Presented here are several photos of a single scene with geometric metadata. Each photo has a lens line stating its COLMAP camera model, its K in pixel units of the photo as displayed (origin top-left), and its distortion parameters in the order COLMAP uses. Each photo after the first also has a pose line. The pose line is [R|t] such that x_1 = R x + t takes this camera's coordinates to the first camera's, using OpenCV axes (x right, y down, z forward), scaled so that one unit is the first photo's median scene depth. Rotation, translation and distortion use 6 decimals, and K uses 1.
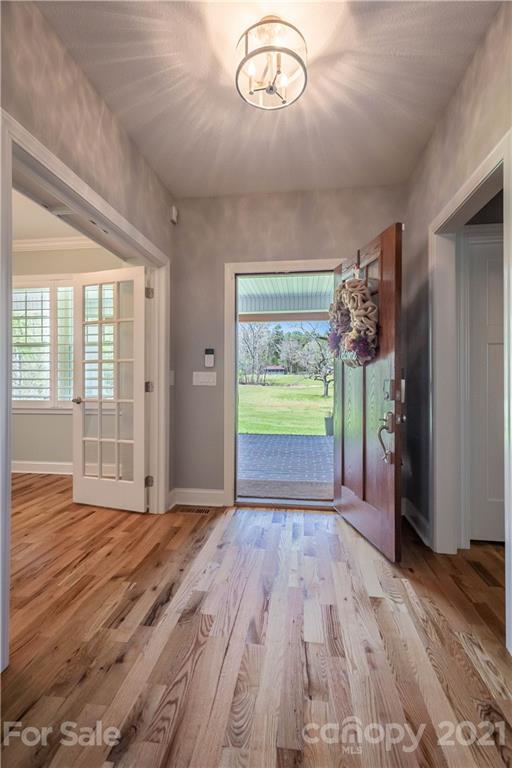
lens RADIAL K [[350.4, 0, 255.7], [0, 350.4, 374.5], [0, 0, 1]] dist [0.002174, 0.000142]
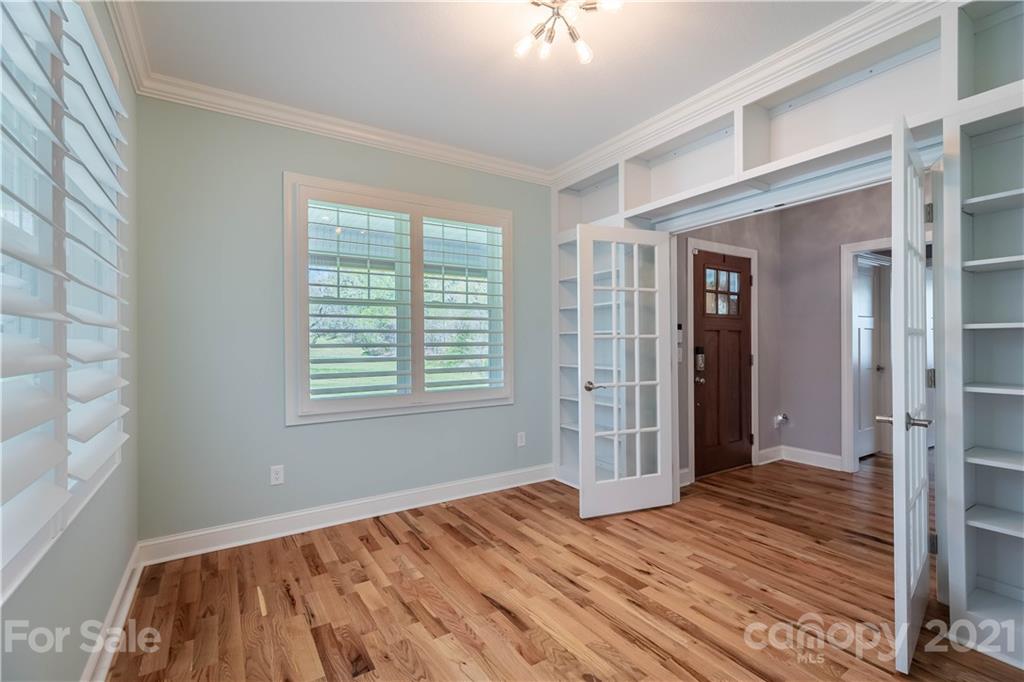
lens RADIAL K [[462.5, 0, 510.4], [0, 462.5, 337.6], [0, 0, 1]] dist [0.003064, 0.000441]
pose [[0.767420, 0.001558, 0.641143, -1.406234], [-0.001703, 0.999998, -0.000391, -0.035859], [-0.641142, -0.000792, 0.767422, 0.349705]]
